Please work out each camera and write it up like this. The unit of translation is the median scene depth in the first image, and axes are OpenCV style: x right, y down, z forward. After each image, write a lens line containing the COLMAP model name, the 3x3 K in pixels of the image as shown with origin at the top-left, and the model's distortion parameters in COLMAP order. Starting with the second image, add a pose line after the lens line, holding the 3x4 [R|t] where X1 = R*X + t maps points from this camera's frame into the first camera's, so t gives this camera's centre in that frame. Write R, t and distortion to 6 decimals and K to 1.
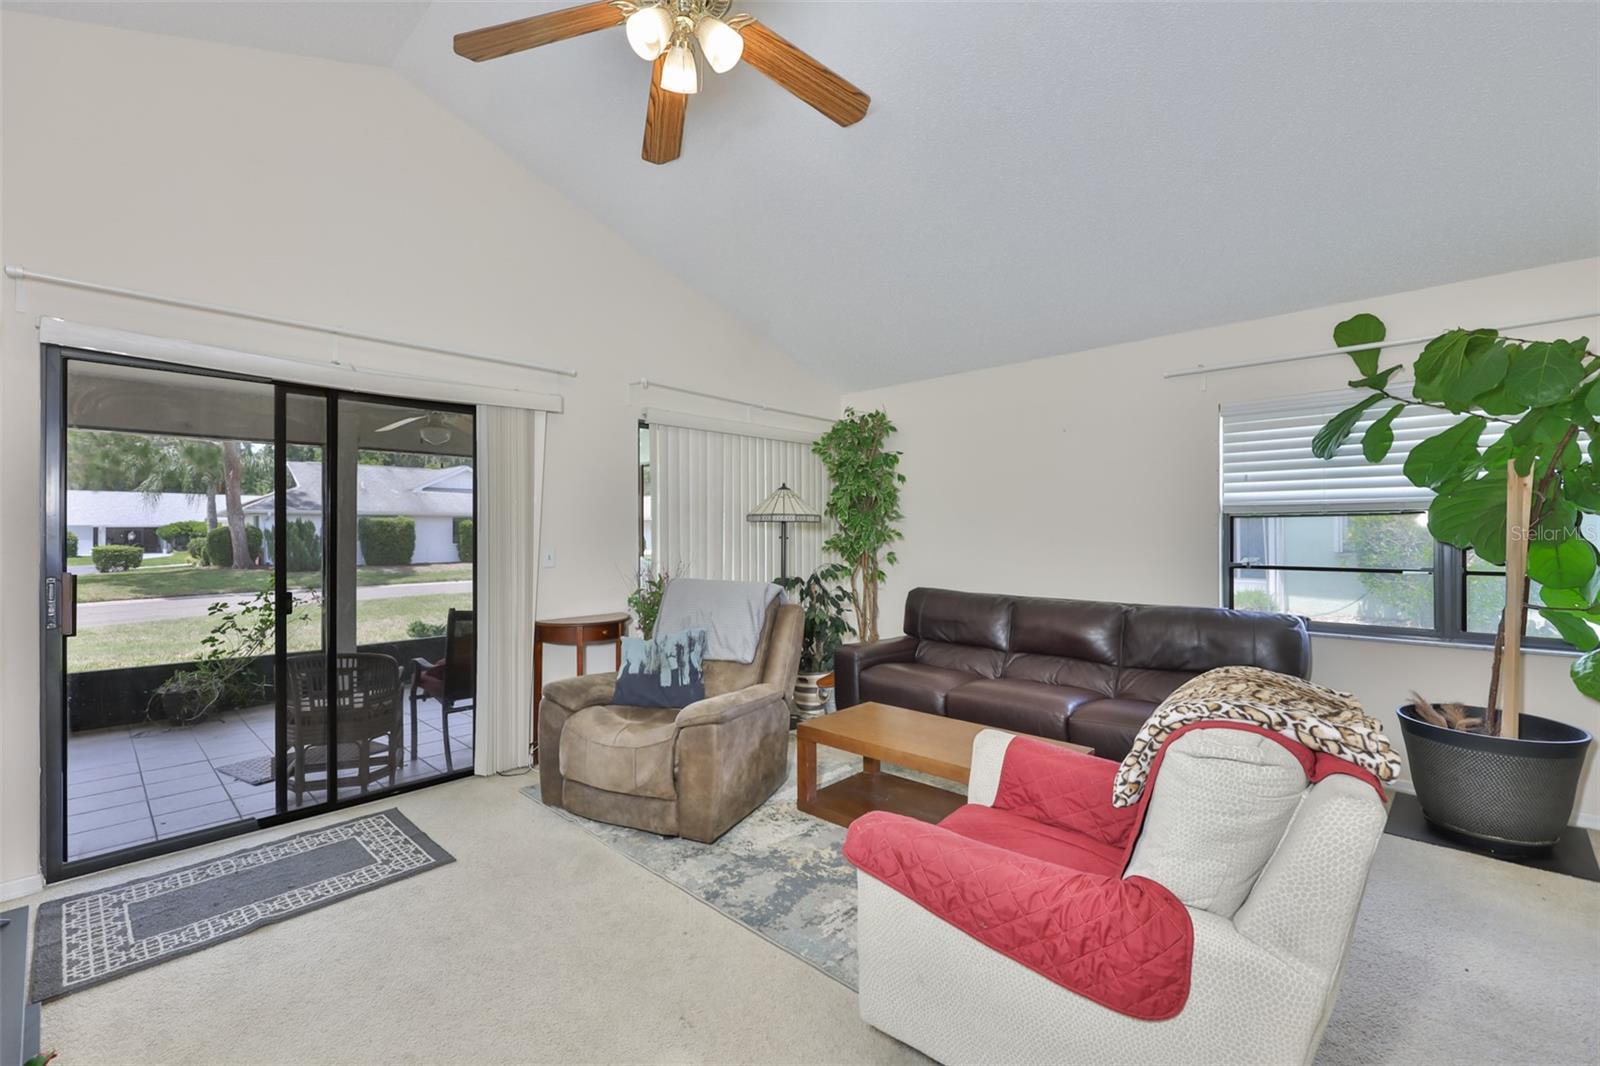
lens RADIAL K [[687.9, 0, 789.5], [0, 687.9, 528.9], [0, 0, 1]] dist [-0.003177, -0.000080]
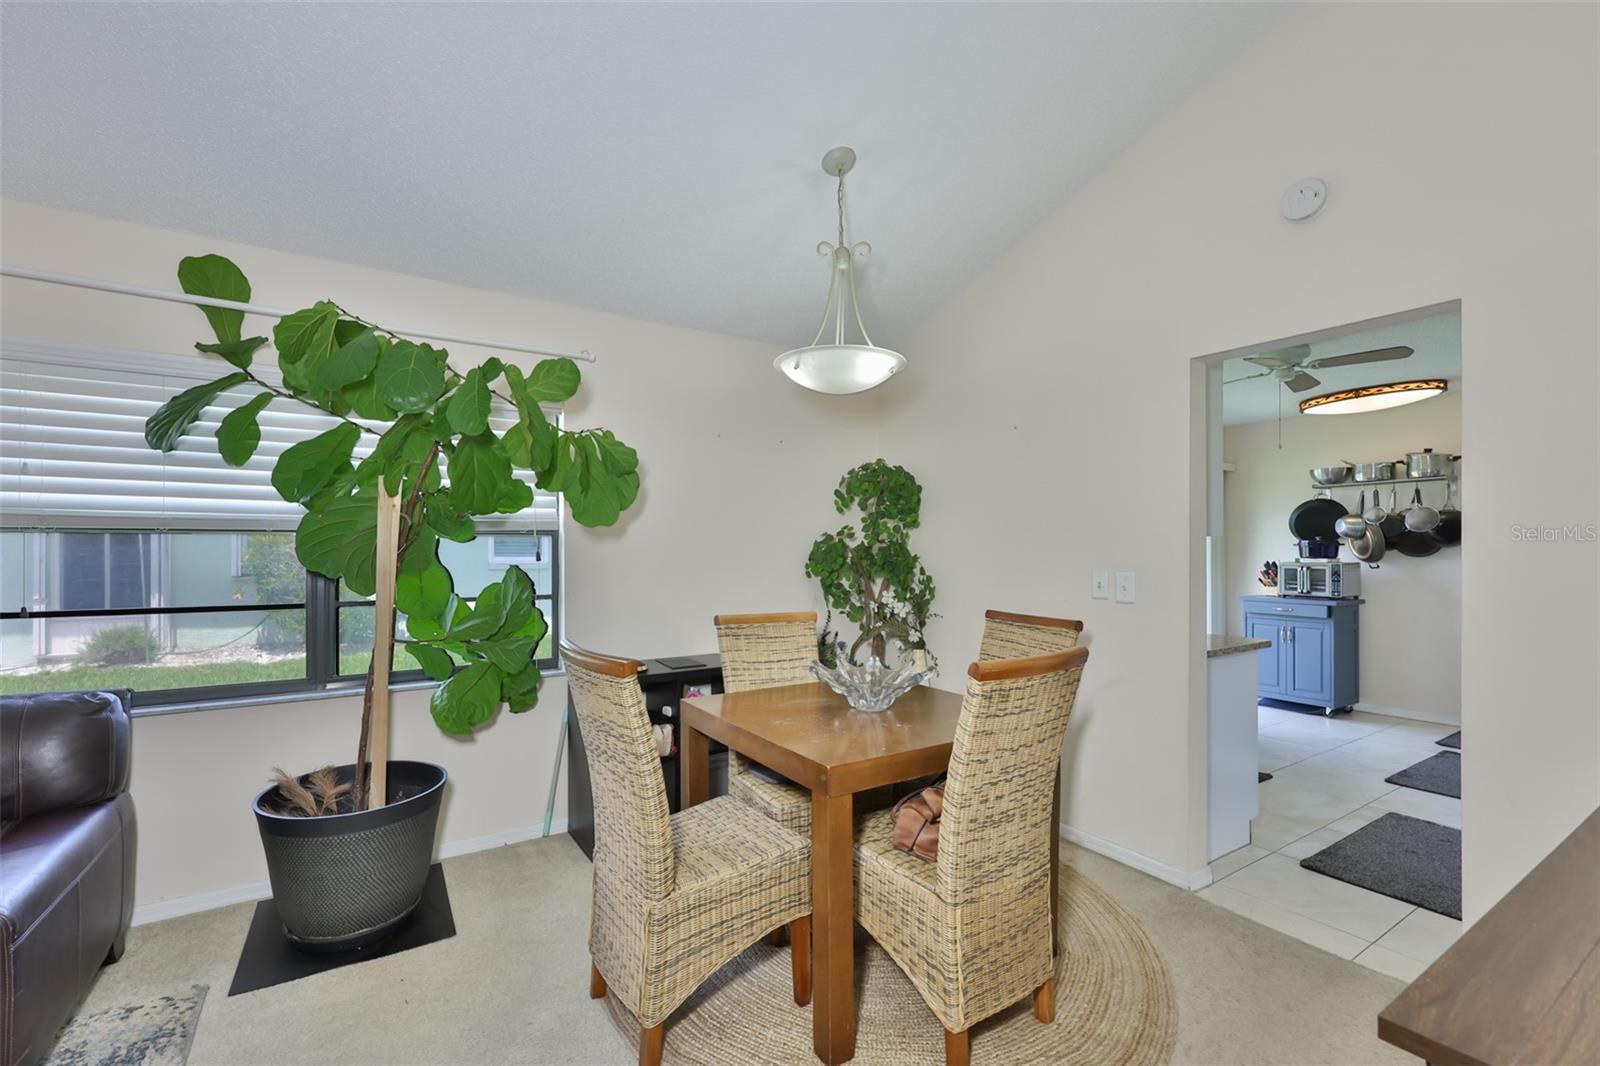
lens RADIAL K [[684.0, 0, 779.5], [0, 684.0, 549.4], [0, 0, 1]] dist [-0.002859, -0.000153]
pose [[0.240690, 0.004934, 0.970590, 0.301861], [-0.005556, 0.999978, -0.003706, -0.006605], [-0.970586, -0.004500, 0.240712, 0.272068]]
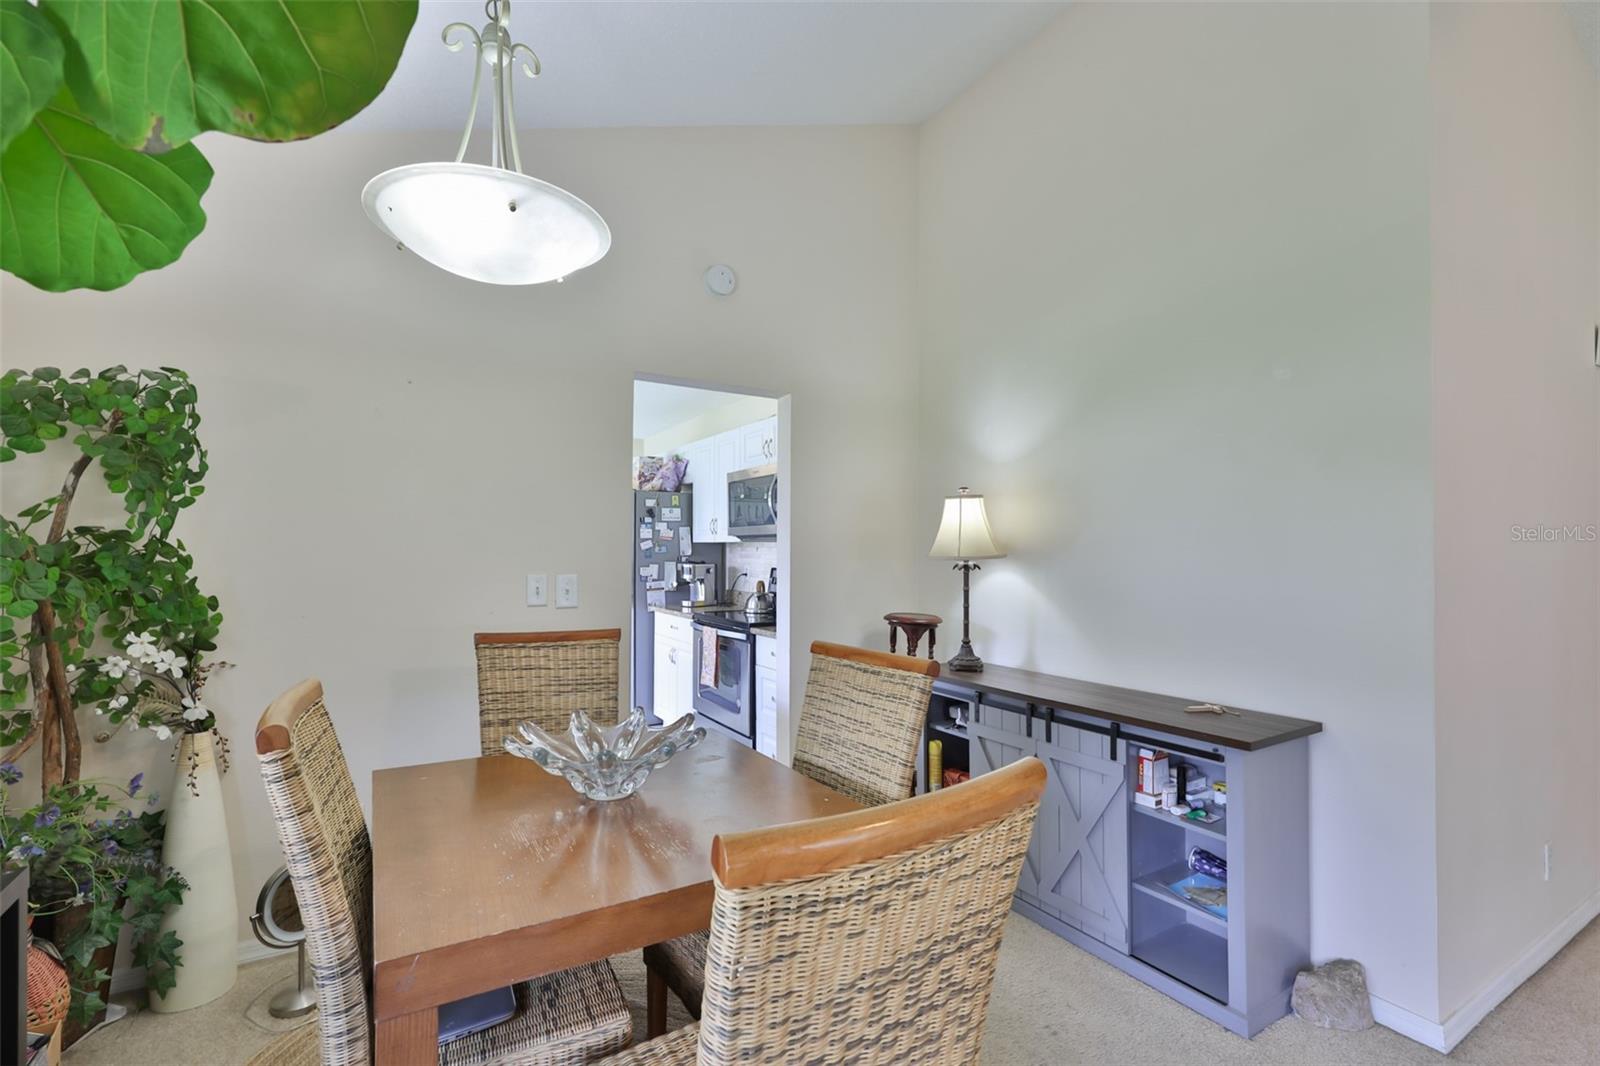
lens RADIAL K [[687.9, 0, 789.5], [0, 687.9, 528.9], [0, 0, 1]] dist [-0.003177, -0.000080]
pose [[-0.958989, 0.012992, 0.283147, 0.787402], [0.001790, 0.999207, -0.039784, -0.005032], [-0.283439, -0.037645, -0.958251, 0.797148]]
